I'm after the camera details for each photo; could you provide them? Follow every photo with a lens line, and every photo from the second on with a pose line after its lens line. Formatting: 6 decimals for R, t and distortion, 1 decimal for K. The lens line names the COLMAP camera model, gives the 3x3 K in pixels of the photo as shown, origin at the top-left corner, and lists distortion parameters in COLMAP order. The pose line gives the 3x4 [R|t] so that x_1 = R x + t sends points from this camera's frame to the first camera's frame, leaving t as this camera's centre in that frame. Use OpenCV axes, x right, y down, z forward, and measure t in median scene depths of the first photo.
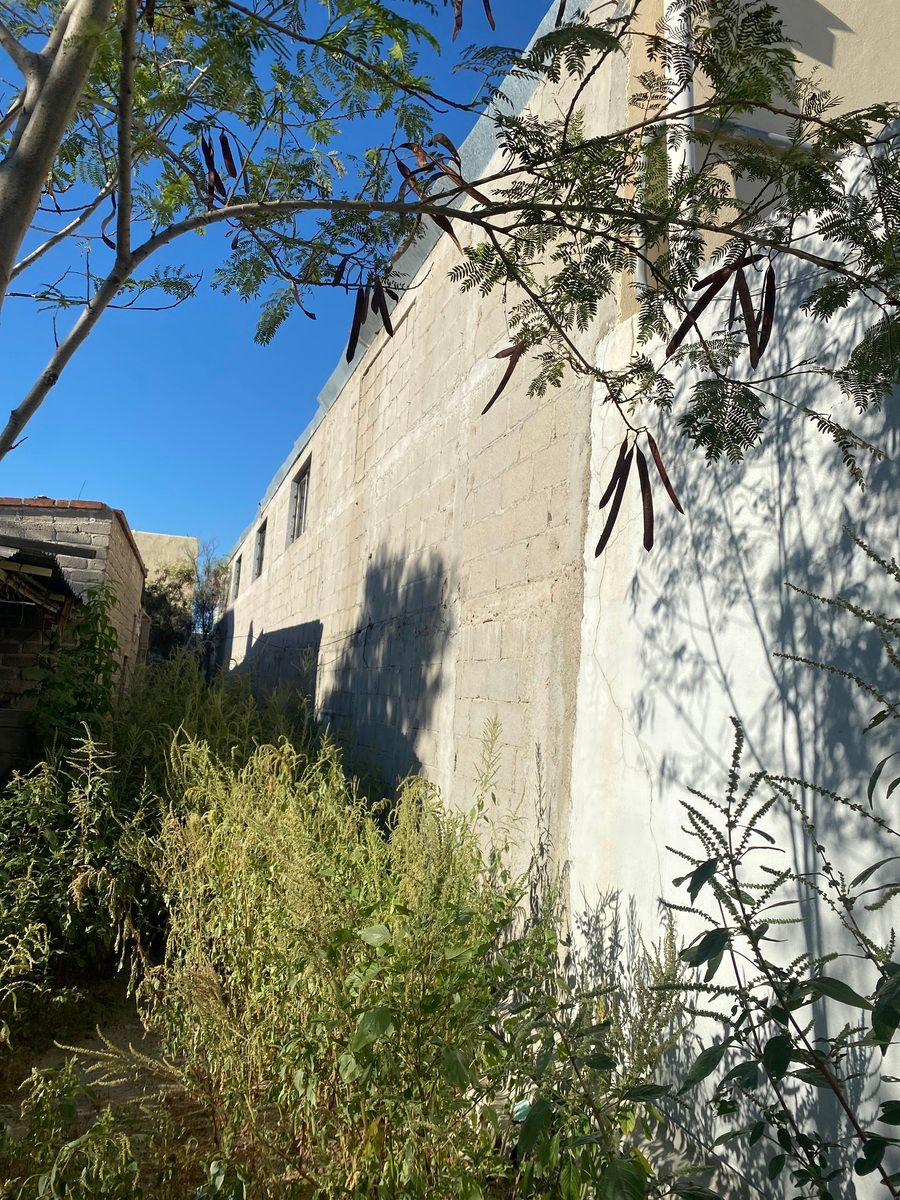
lens RADIAL K [[905.4, 0, 453.4], [0, 905.4, 569.5], [0, 0, 1]] dist [0.008292, 0.000008]
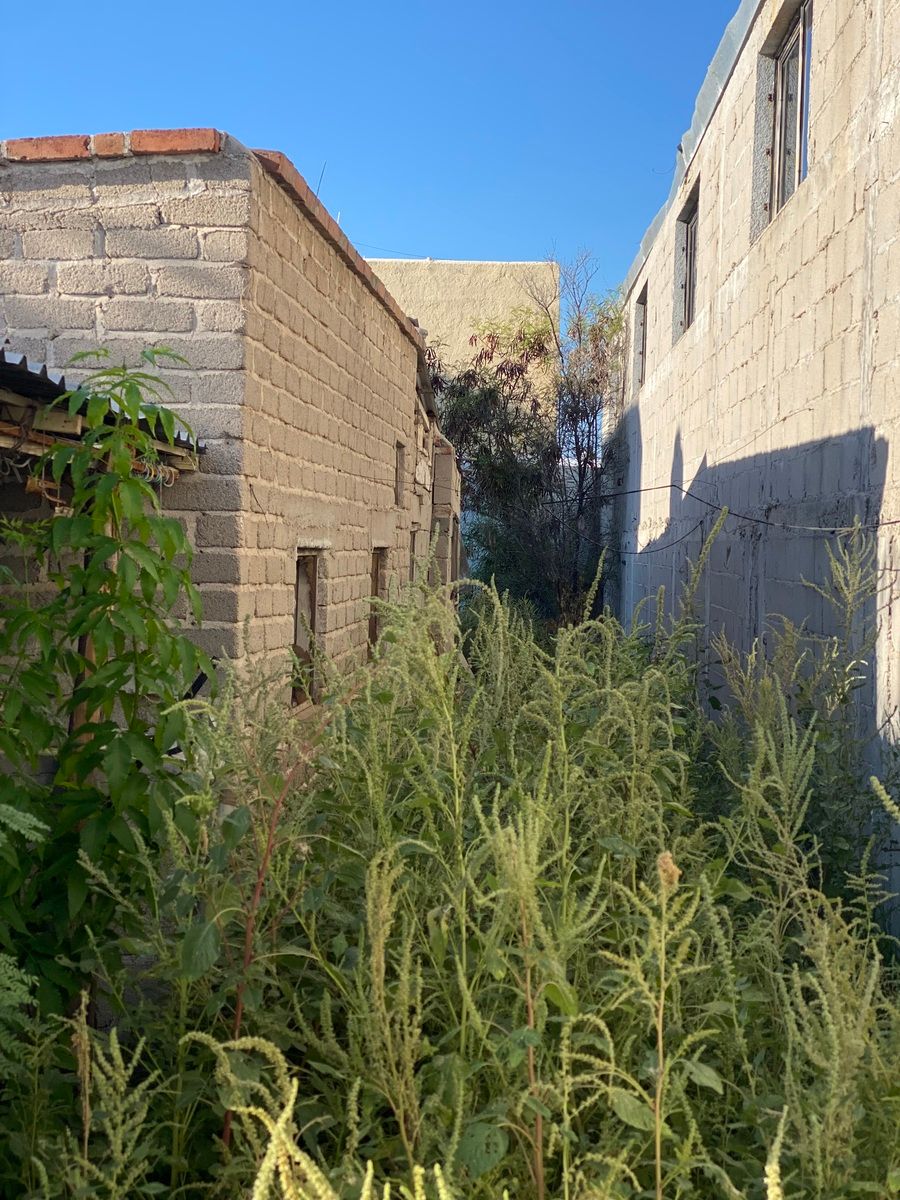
lens RADIAL K [[1786.5, 0, 450.0], [0, 1786.5, 600.0], [0, 0, 1]] dist [0.129603, -0.053281]
pose [[0.937836, -0.035485, -0.345259, -0.037377], [0.088623, 0.986268, 0.139361, 0.006536], [0.335573, -0.161295, 0.928103, 0.179140]]
